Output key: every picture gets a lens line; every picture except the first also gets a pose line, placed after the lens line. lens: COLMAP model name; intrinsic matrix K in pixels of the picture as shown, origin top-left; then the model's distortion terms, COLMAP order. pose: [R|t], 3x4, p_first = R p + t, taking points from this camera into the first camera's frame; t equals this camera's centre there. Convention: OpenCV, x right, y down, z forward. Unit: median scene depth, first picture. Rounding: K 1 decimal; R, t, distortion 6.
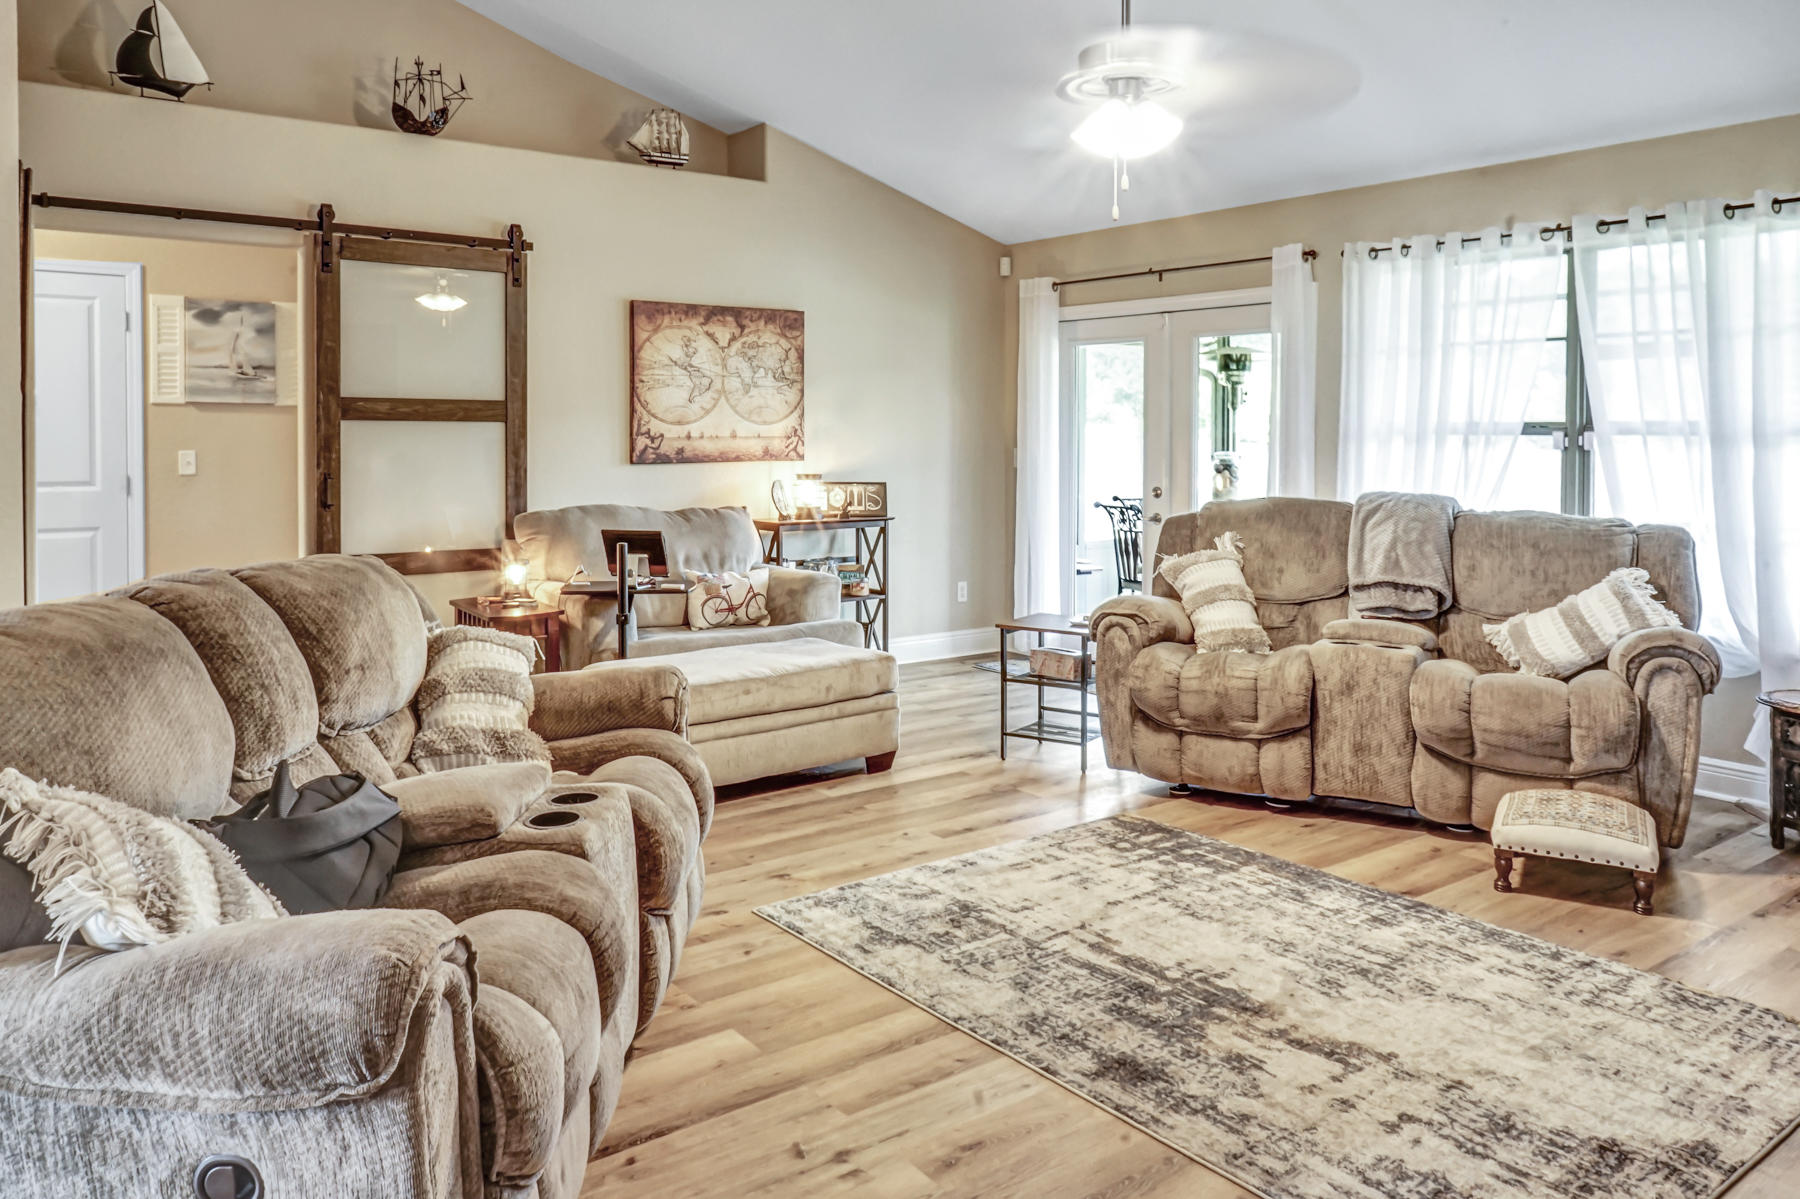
lens RADIAL K [[1319.4, 0, 902.6], [0, 1319.4, 470.1], [0, 0, 1]] dist [0.001281, 0.002340]
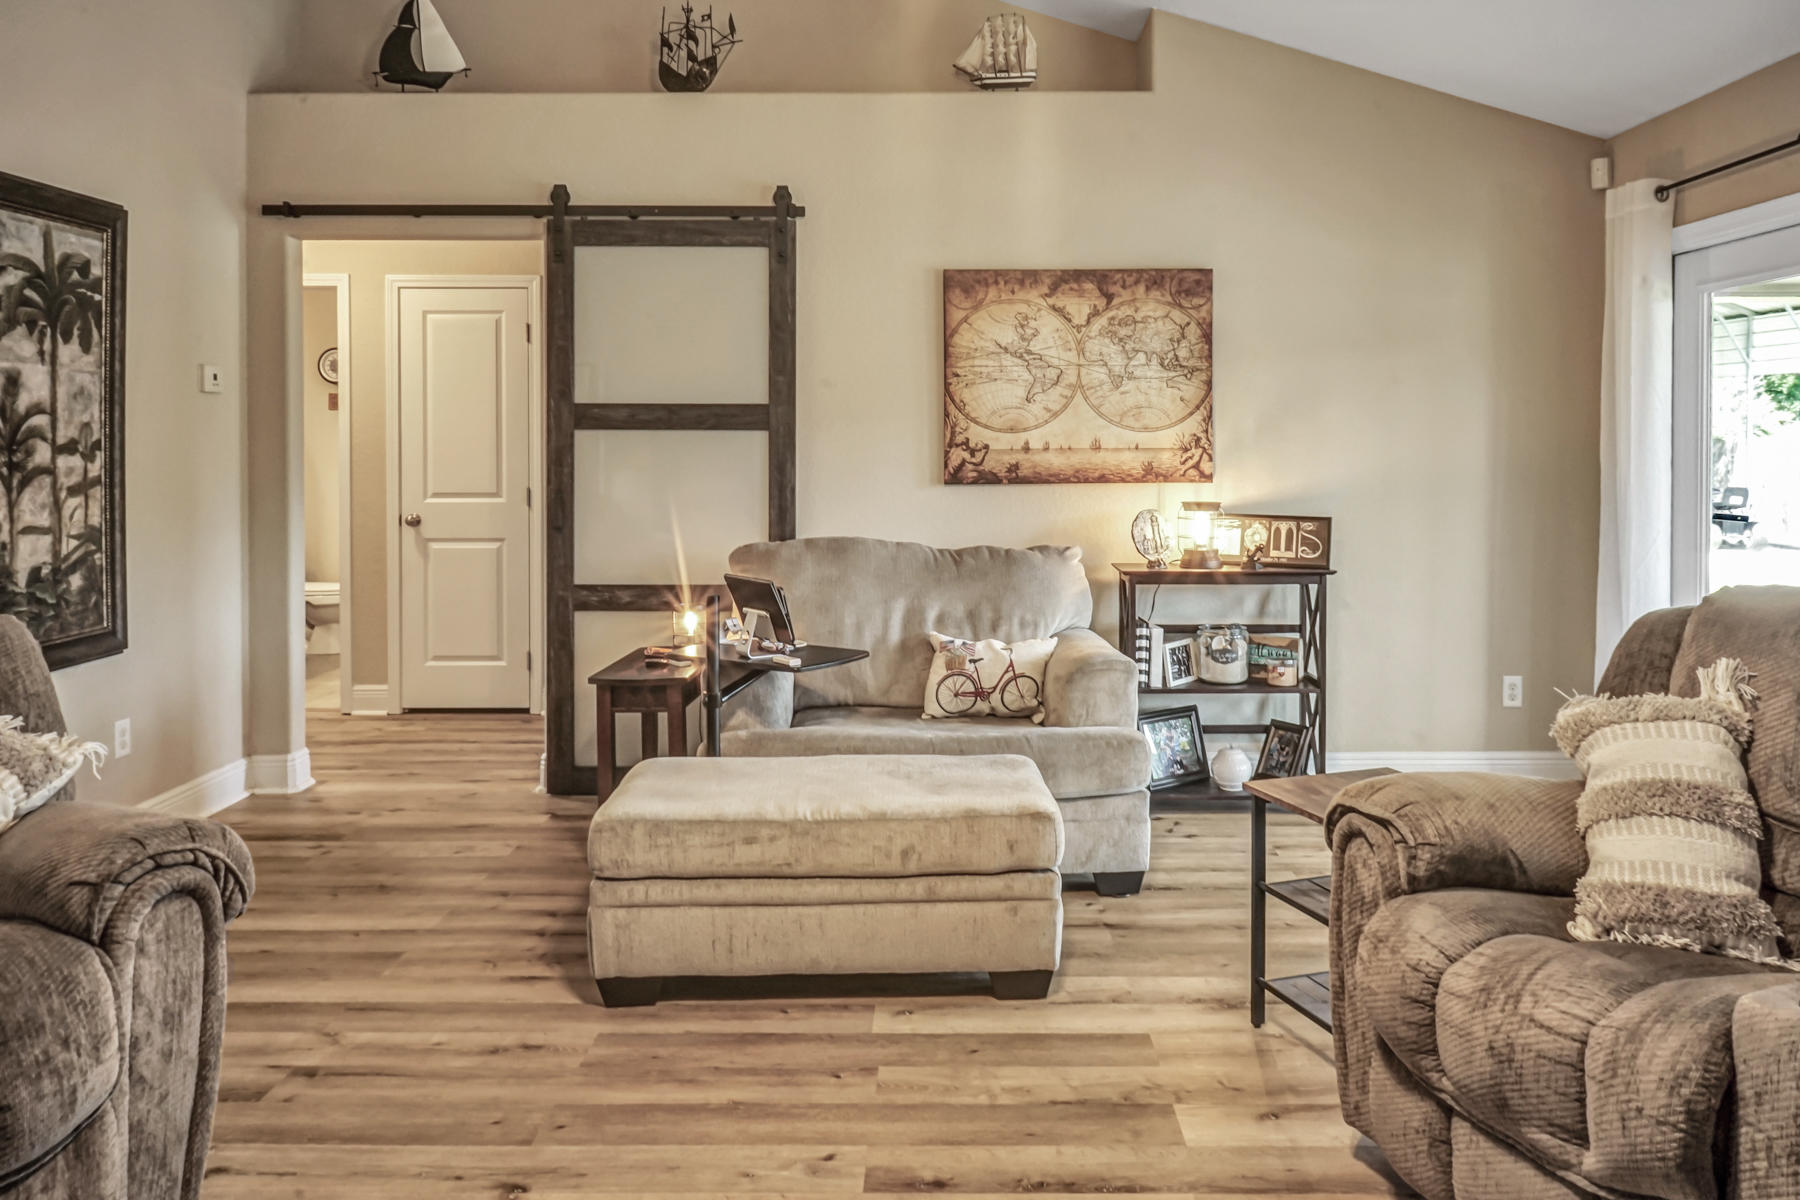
lens RADIAL K [[1319.4, 0, 902.6], [0, 1319.4, 470.6], [0, 0, 1]] dist [0.001281, 0.002340]
pose [[0.792147, 0.009538, -0.610256, 0.239145], [-0.014803, 0.999884, -0.003588, -0.009275], [0.610151, 0.011875, 0.792196, 0.374559]]
